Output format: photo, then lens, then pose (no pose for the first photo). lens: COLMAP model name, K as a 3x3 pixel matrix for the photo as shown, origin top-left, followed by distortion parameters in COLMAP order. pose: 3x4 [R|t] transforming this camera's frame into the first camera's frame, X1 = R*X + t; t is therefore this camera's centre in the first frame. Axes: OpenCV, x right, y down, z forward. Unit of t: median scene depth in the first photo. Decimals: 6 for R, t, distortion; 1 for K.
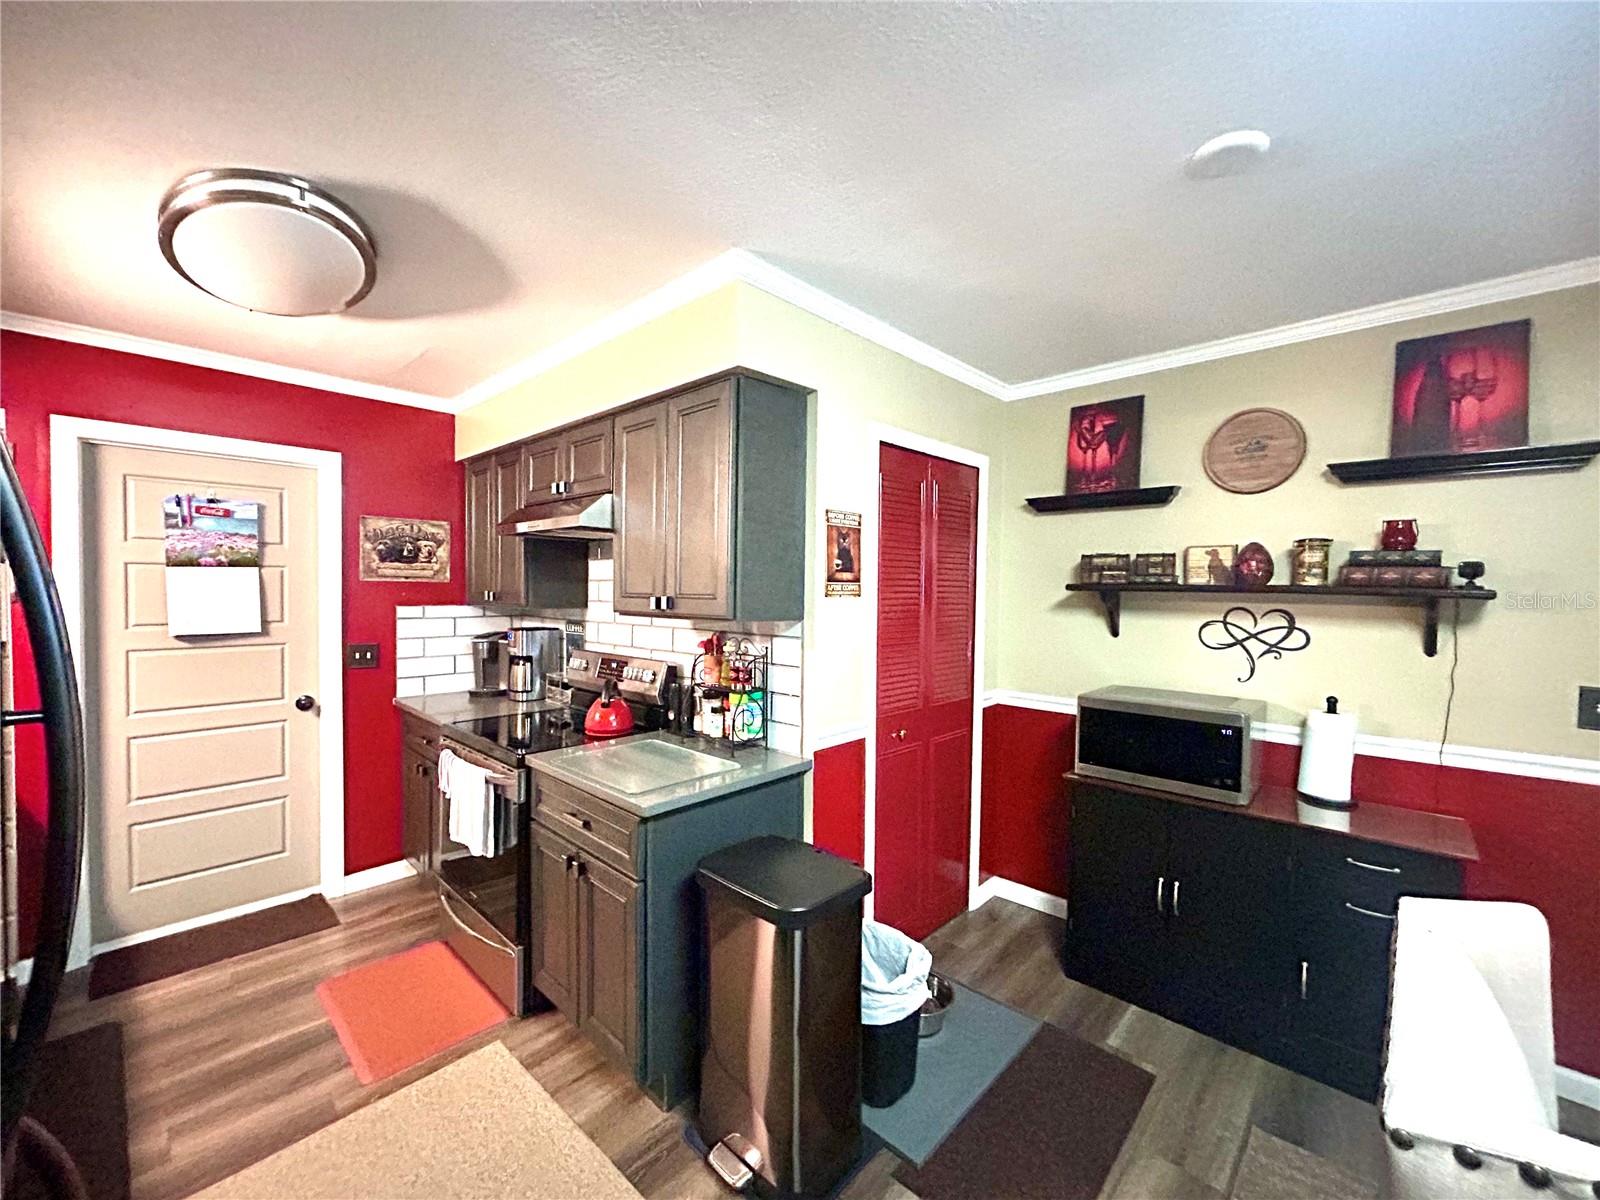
lens RADIAL K [[648.9, 0, 802.2], [0, 648.9, 602.1], [0, 0, 1]] dist [0.000620, 0.001006]
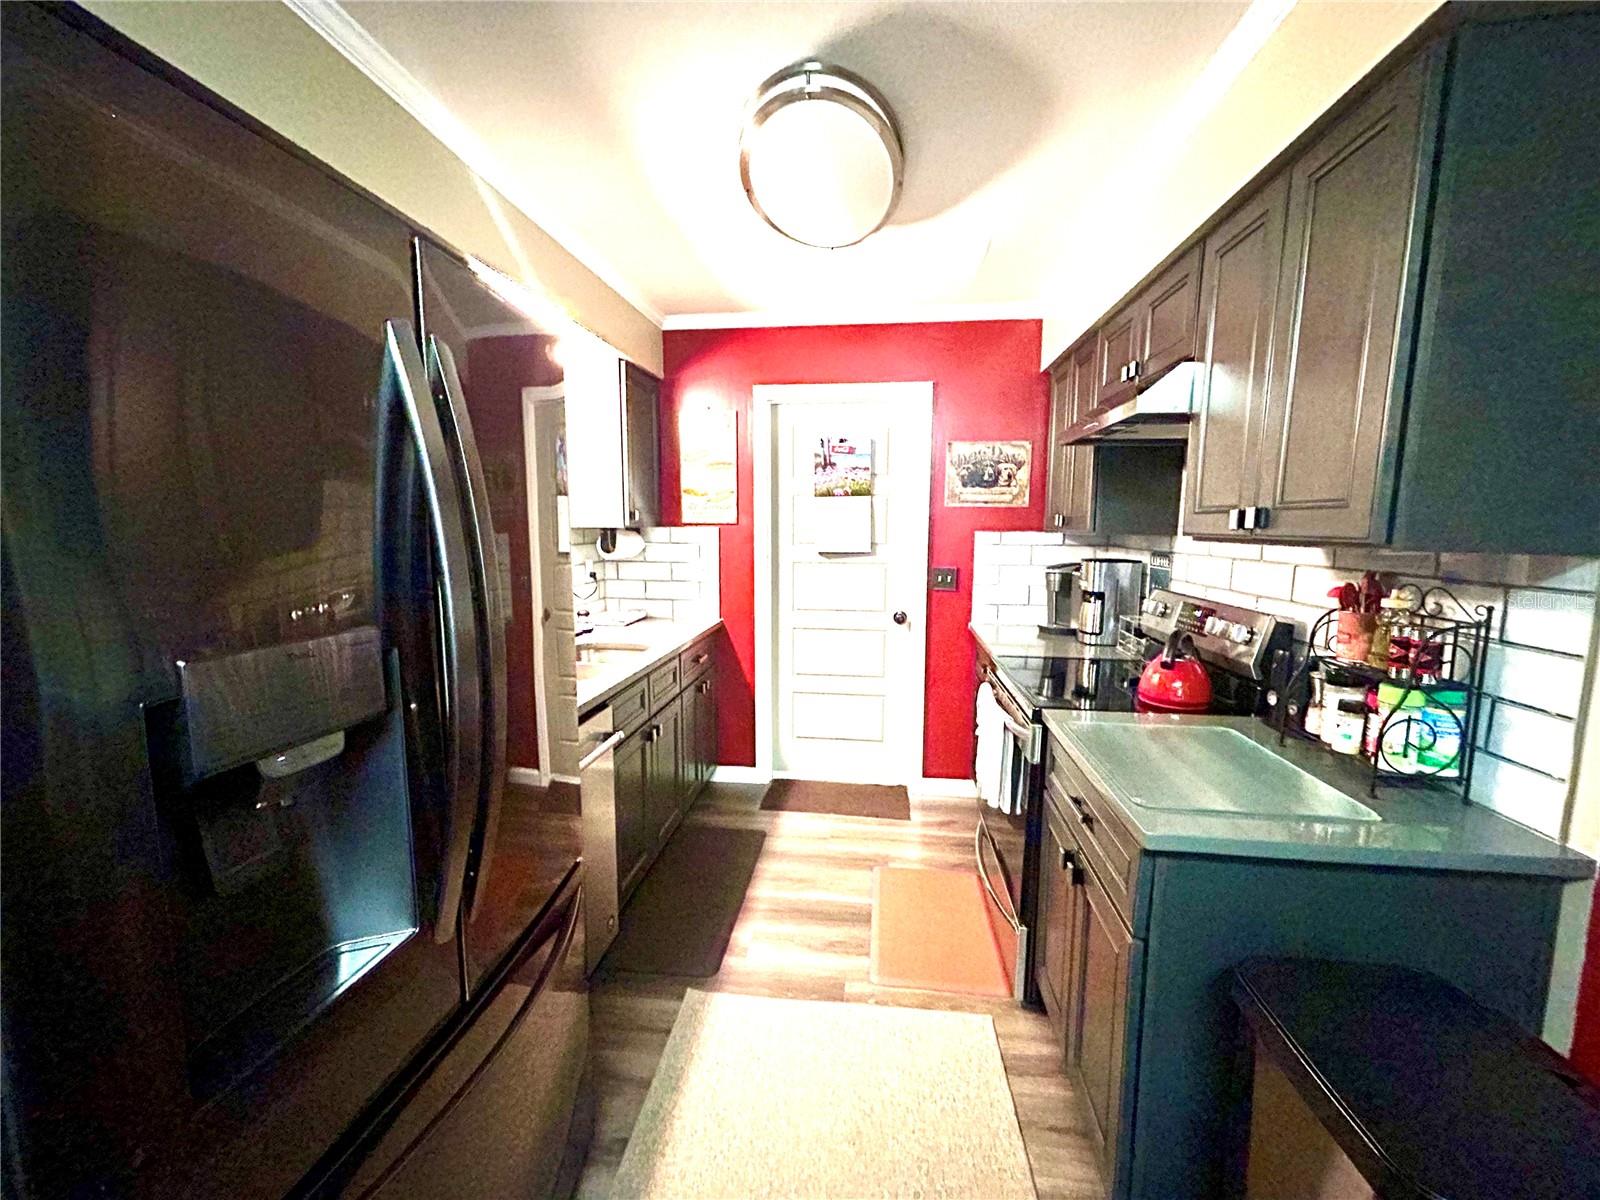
lens RADIAL K [[648.9, 0, 794.1], [0, 648.9, 602.1], [0, 0, 1]] dist [0.000620, 0.001006]
pose [[0.584522, 0.093373, -0.805987, 0.032631], [-0.016984, 0.994547, 0.102900, 0.020589], [0.811200, -0.046458, 0.582920, 0.244444]]
